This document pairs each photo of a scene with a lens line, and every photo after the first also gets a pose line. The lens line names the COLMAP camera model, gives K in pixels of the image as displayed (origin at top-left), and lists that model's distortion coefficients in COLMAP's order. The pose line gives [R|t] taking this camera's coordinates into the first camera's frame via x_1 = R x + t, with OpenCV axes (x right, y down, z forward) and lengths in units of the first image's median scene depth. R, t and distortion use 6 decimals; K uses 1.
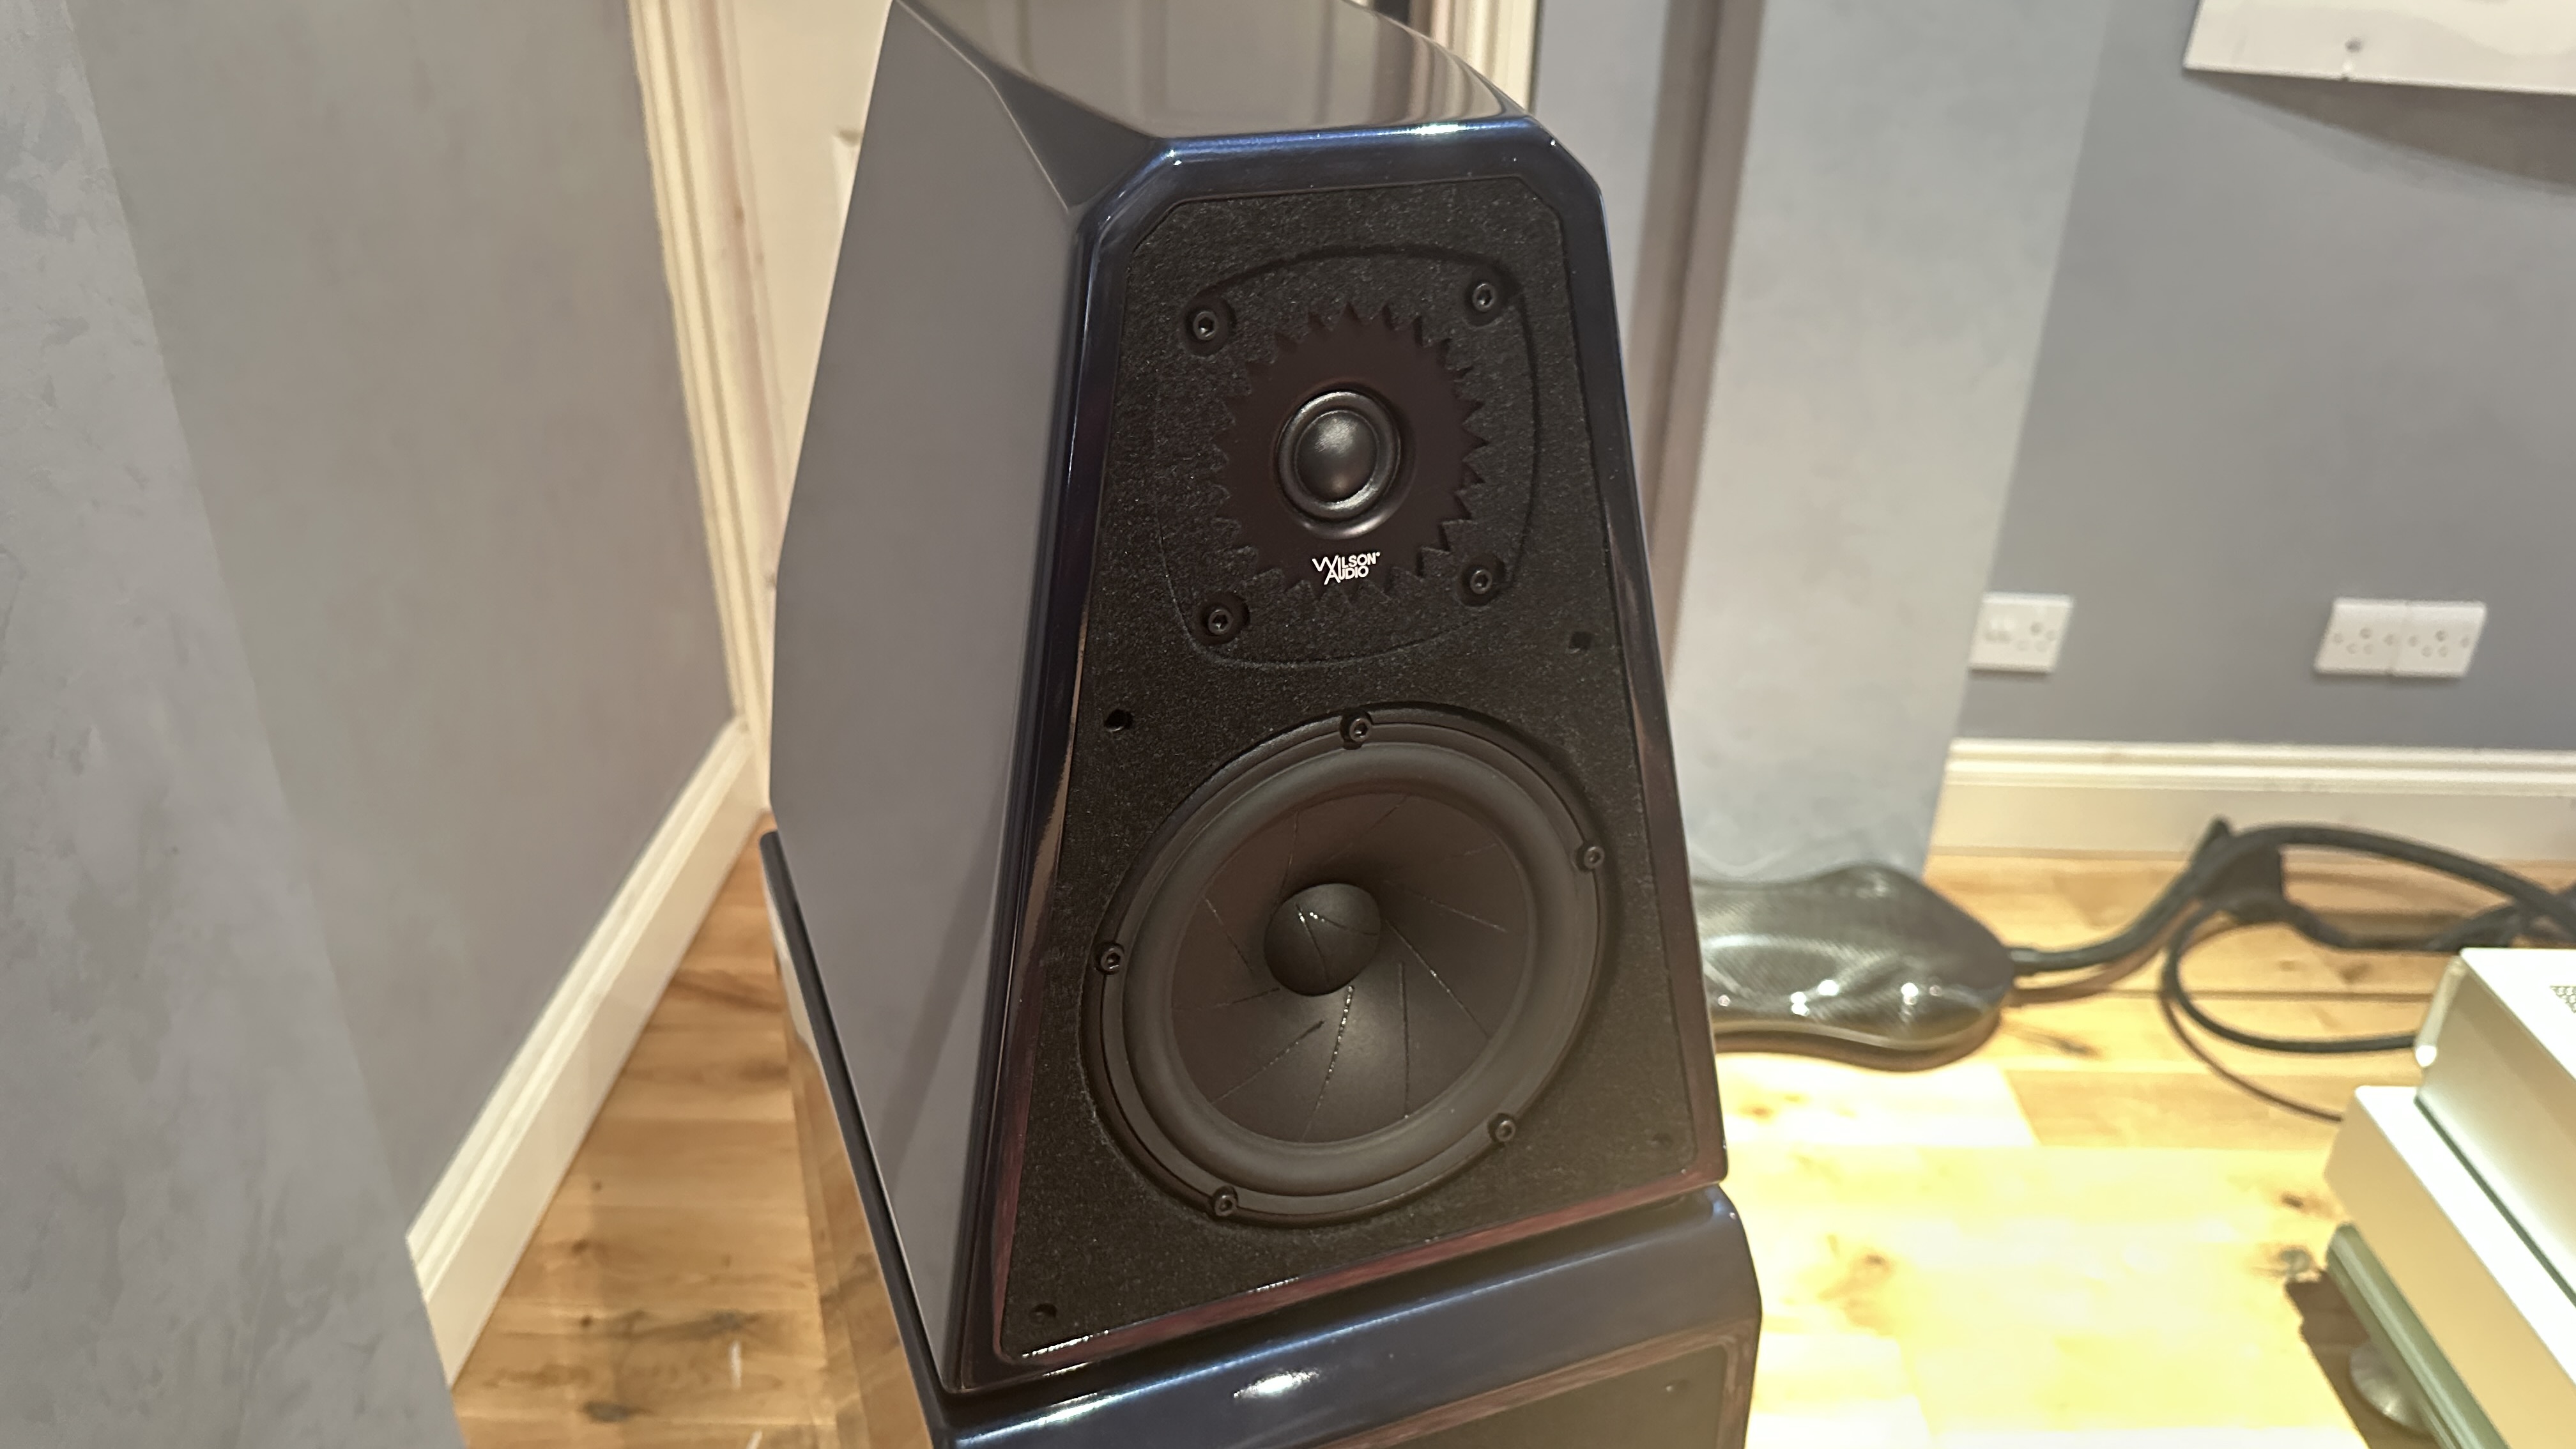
lens RADIAL K [[1816.0, 0, 1276.7], [0, 1816.0, 731.4], [0, 0, 1]] dist [0.011639, -0.023578]
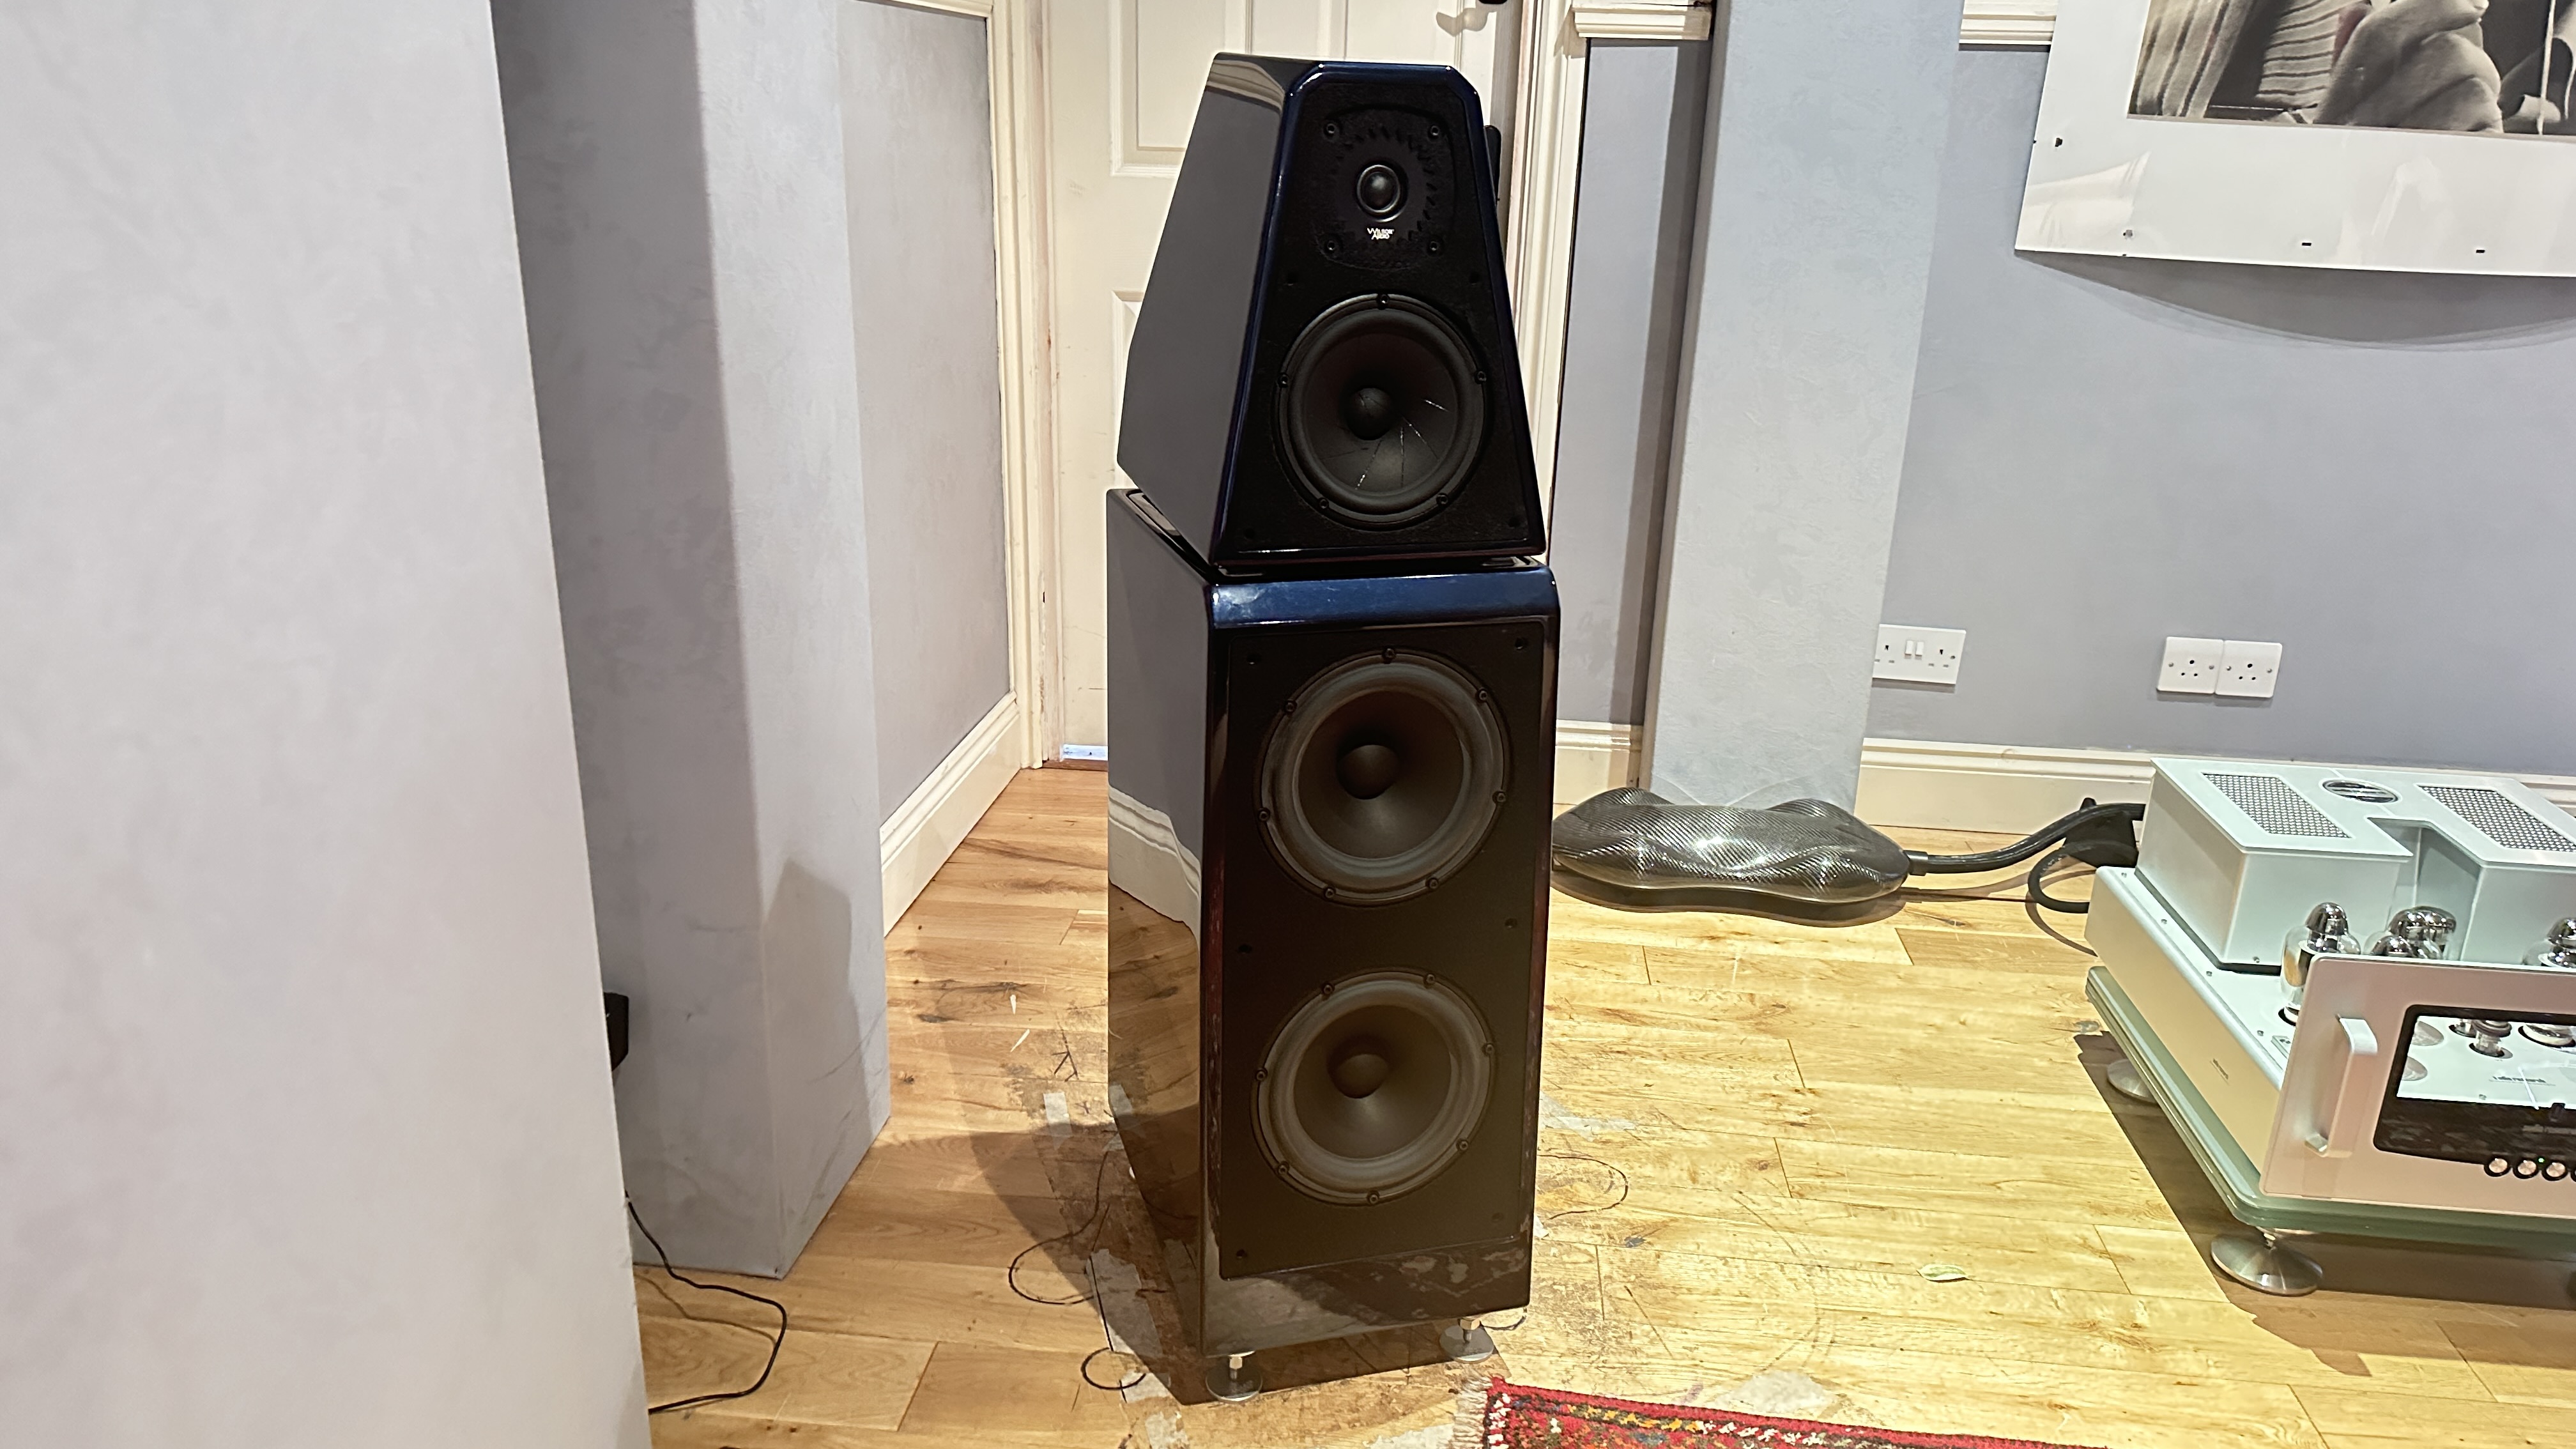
lens RADIAL K [[1816.0, 0, 1246.0], [0, 1816.0, 793.4], [0, 0, 1]] dist [0.011639, -0.023578]
pose [[0.993864, 0.038796, -0.103585, 0.045876], [-0.055392, 0.985152, -0.162500, 0.354957], [0.095743, 0.167241, 0.981256, -0.453776]]
